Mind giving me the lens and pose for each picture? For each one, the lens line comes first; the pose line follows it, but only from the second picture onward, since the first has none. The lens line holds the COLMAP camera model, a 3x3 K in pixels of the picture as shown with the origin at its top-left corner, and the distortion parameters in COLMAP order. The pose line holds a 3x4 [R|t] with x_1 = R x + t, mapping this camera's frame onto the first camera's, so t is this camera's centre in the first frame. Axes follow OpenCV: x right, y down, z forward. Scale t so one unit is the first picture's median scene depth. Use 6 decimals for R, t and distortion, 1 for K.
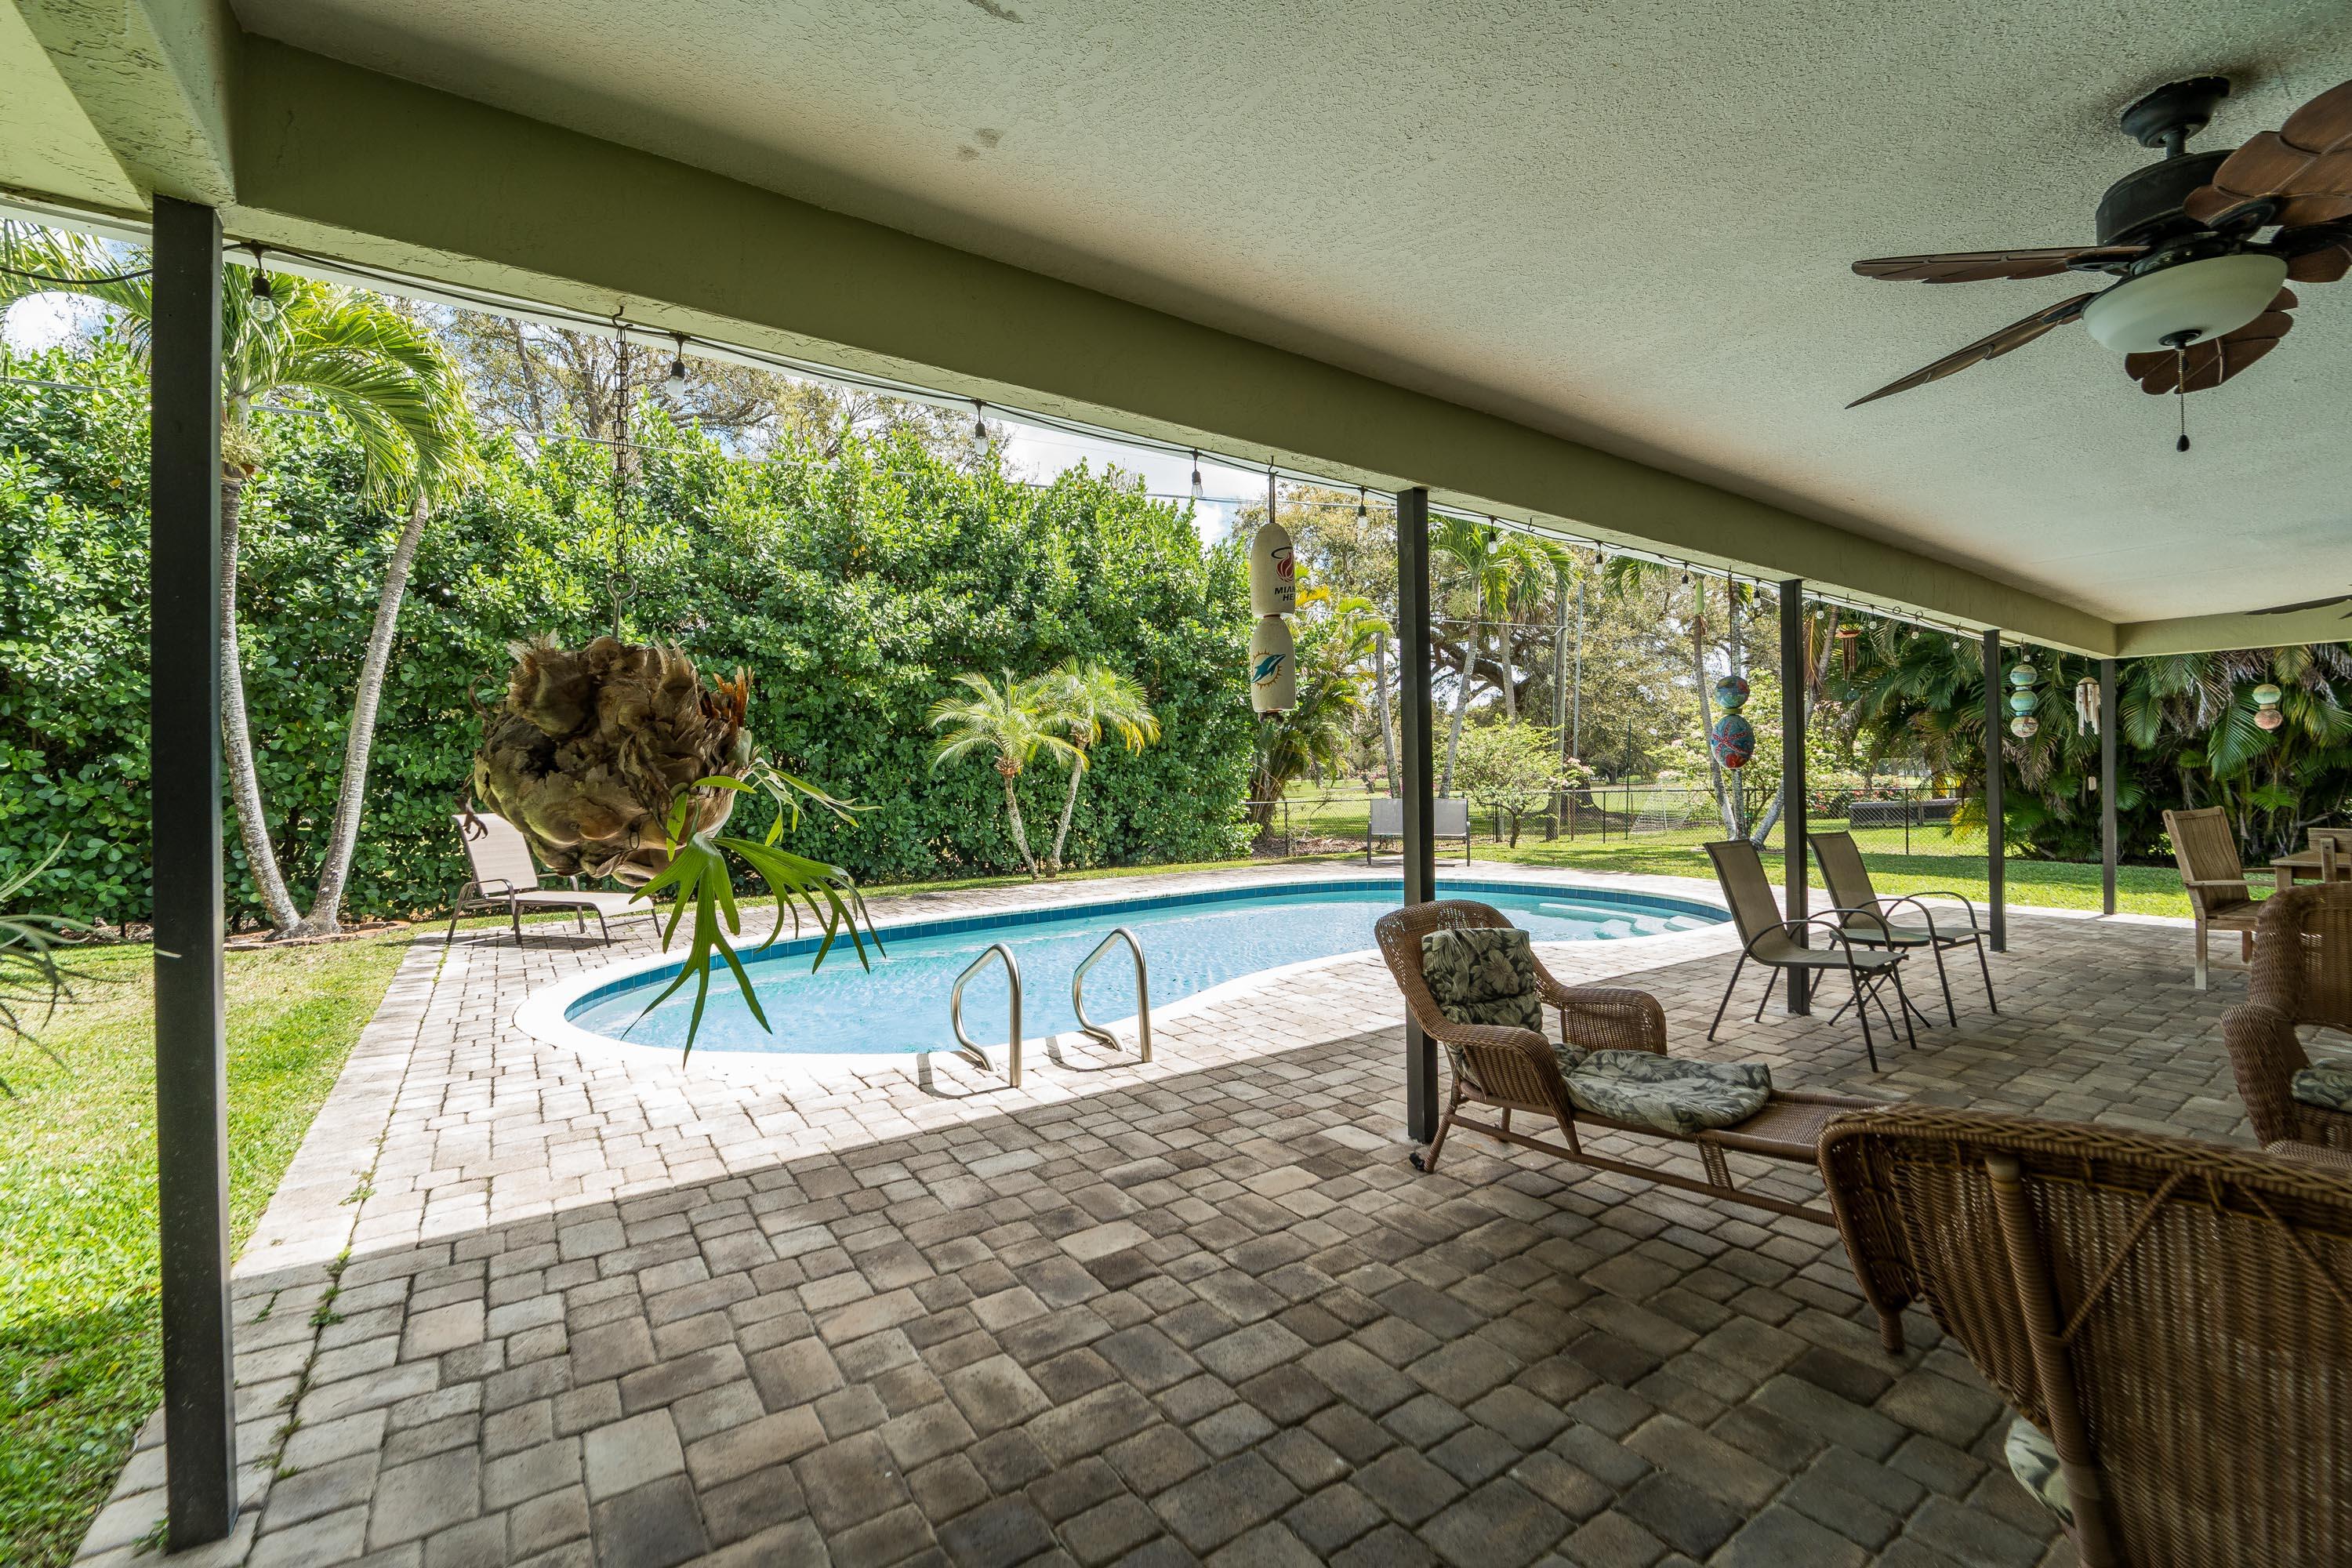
lens RADIAL K [[966.1, 0, 1180.4], [0, 966.1, 778.8], [0, 0, 1]] dist [-0.019787, 0.001215]
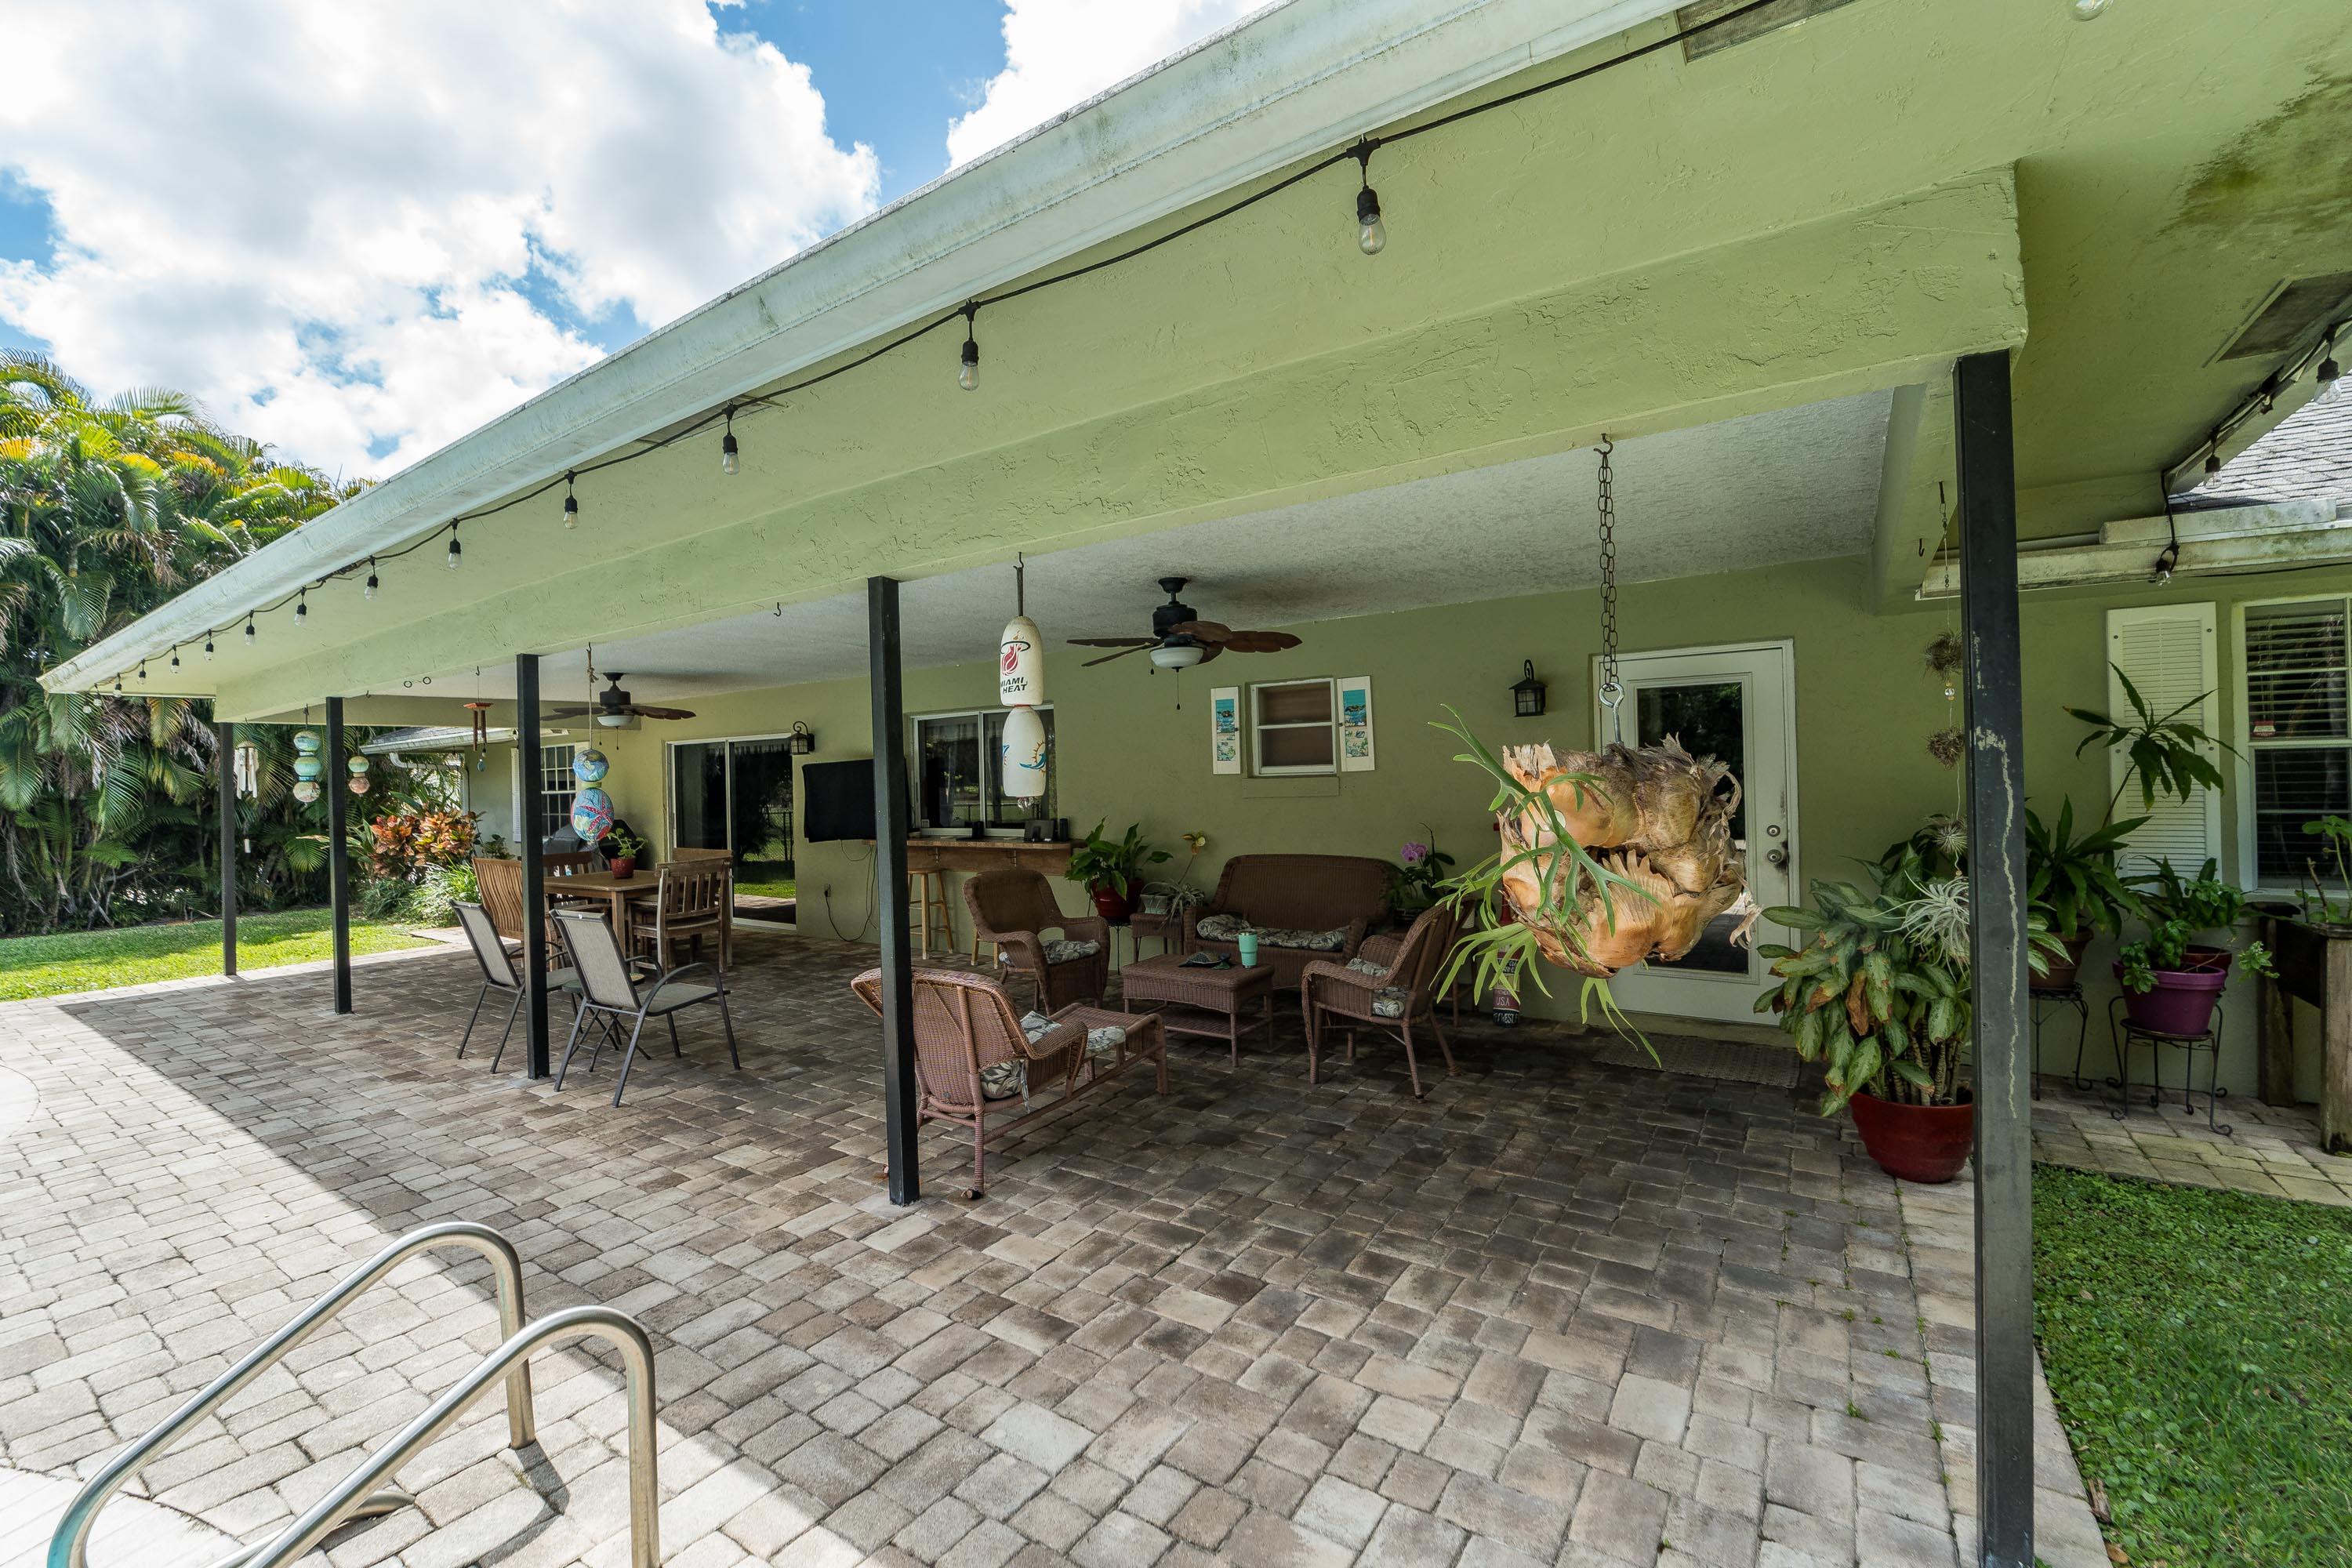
lens RADIAL K [[966.1, 0, 1164.5], [0, 966.1, 777.9], [0, 0, 1]] dist [-0.019787, 0.001215]
pose [[-0.352836, 0.020413, 0.935463, -0.358708], [0.030773, 0.999474, -0.010203, -0.028349], [-0.935179, 0.025187, -0.353278, 0.470574]]
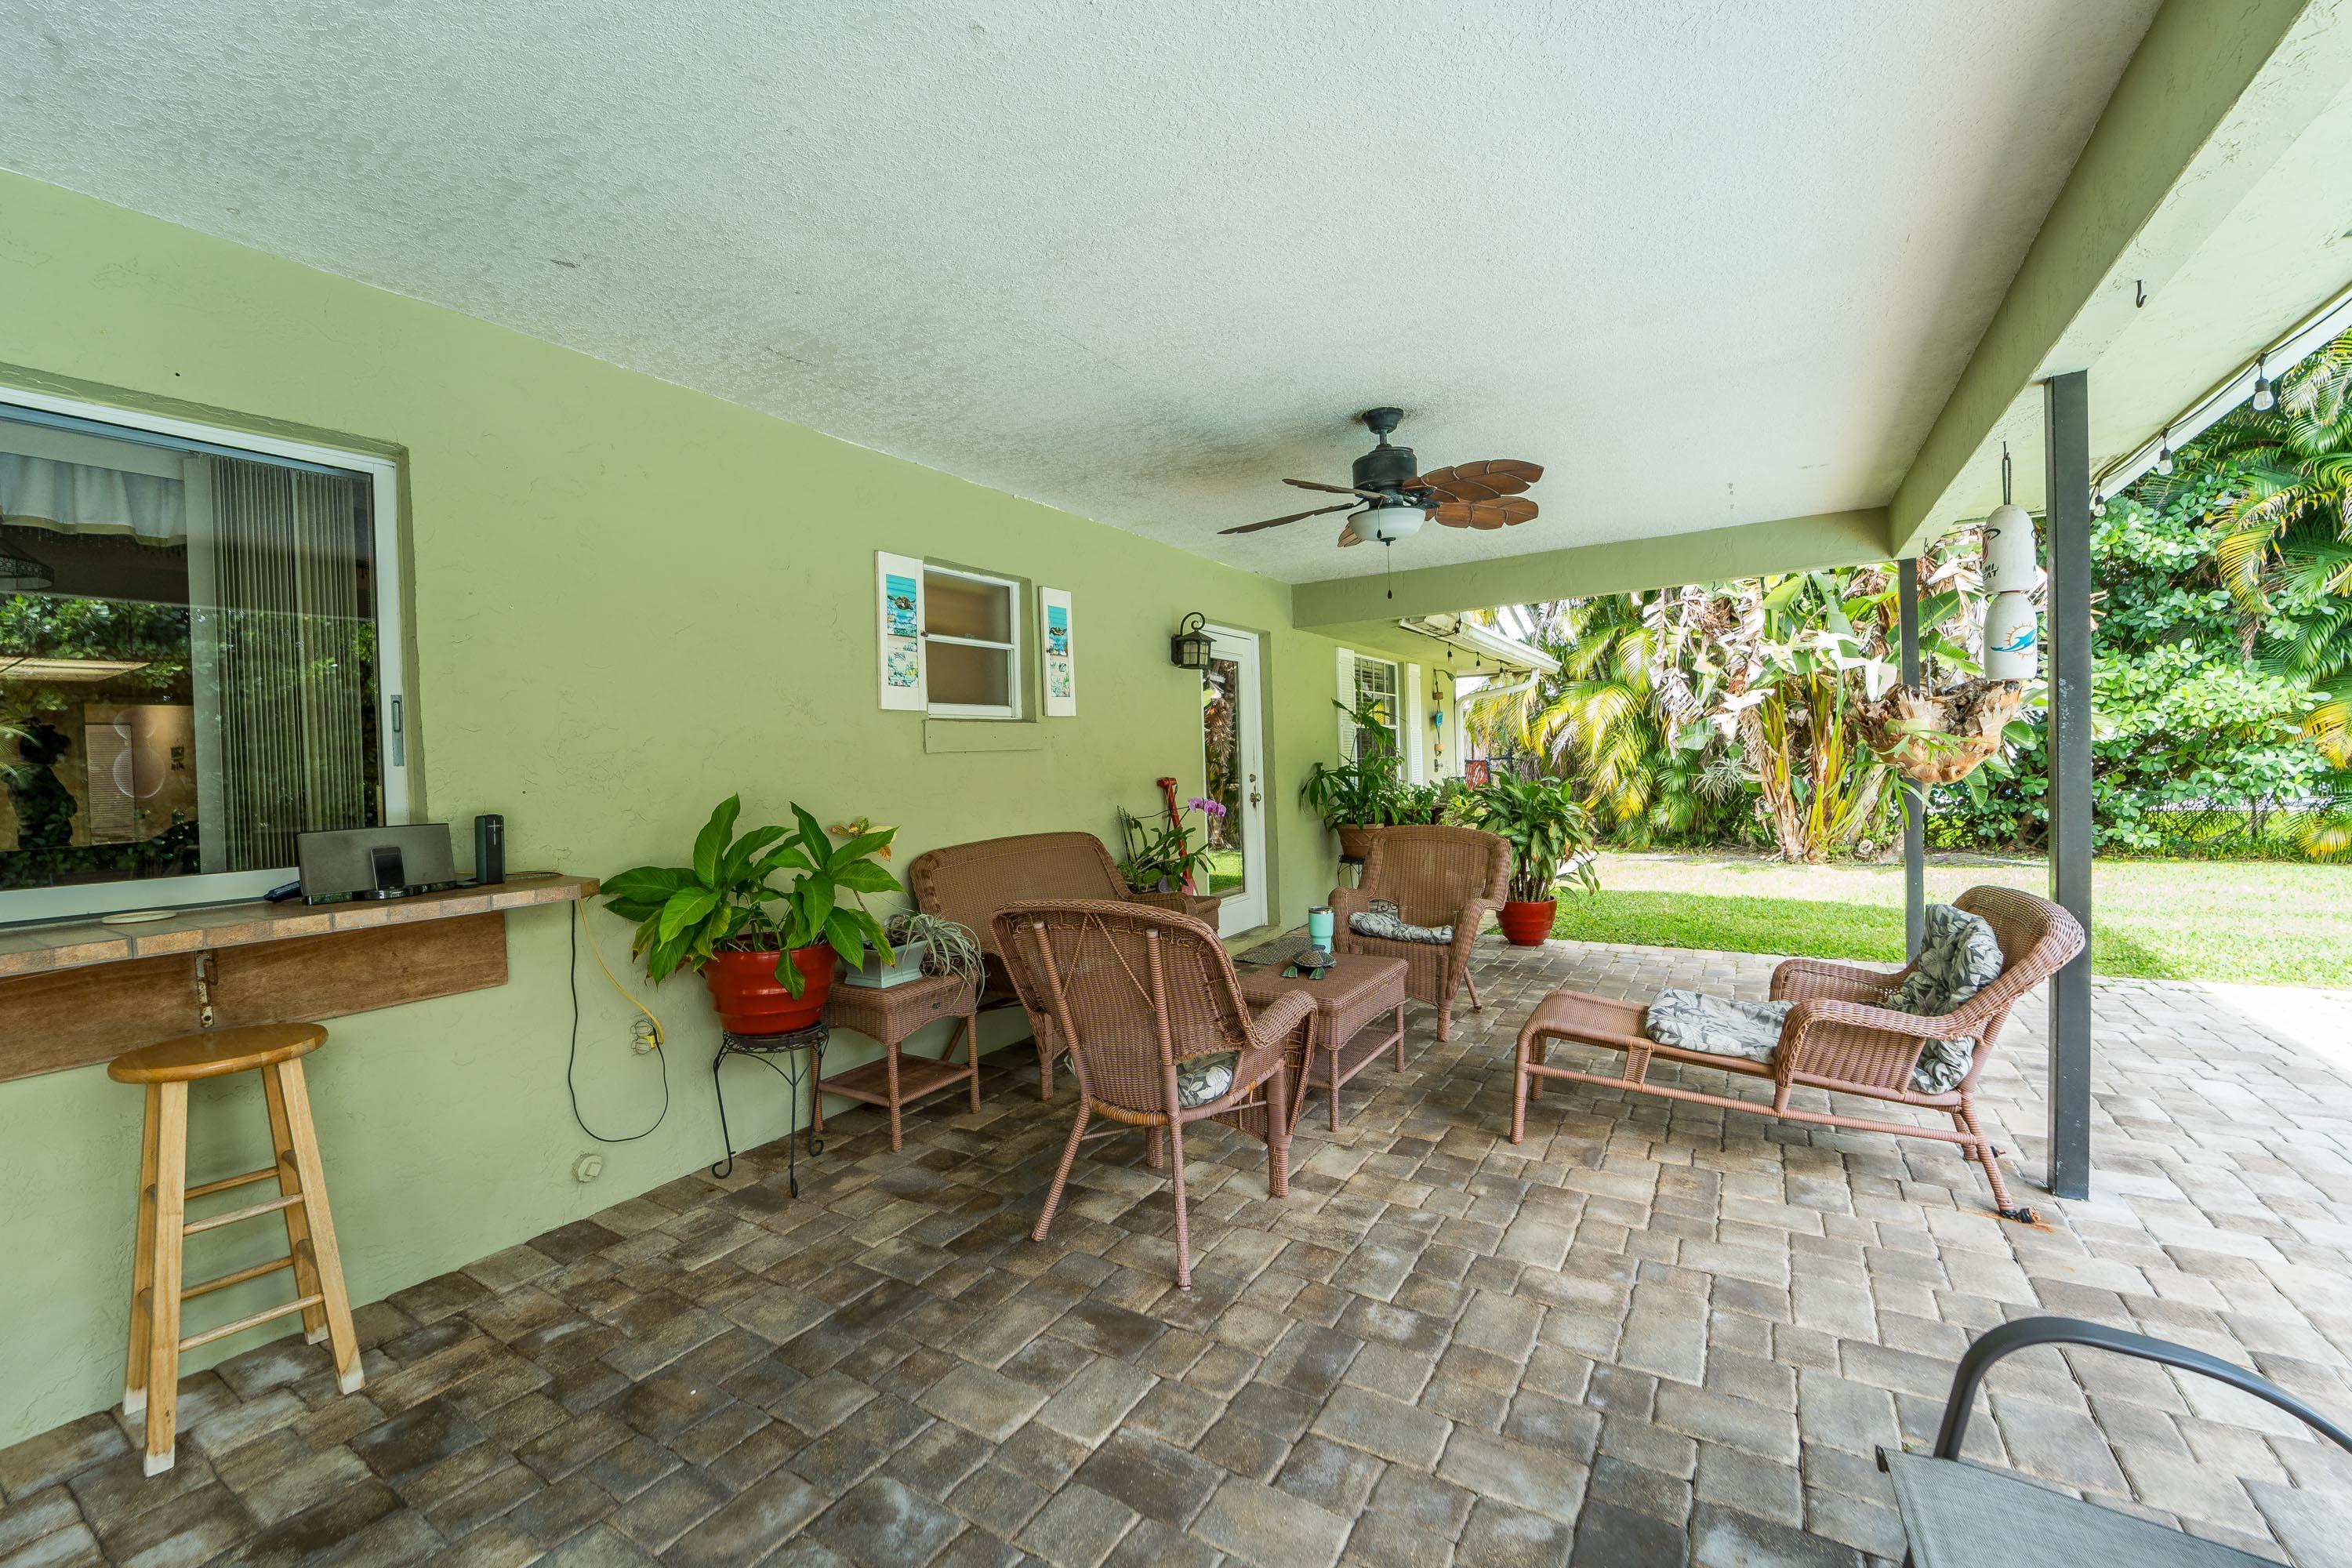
lens RADIAL K [[966.1, 0, 1171.9], [0, 966.1, 771.7], [0, 0, 1]] dist [-0.019787, 0.001215]
pose [[-0.913464, 0.045469, -0.404371, 0.536898], [0.041058, 0.998965, 0.019578, -0.011376], [0.404842, 0.001281, -0.914386, 0.614129]]
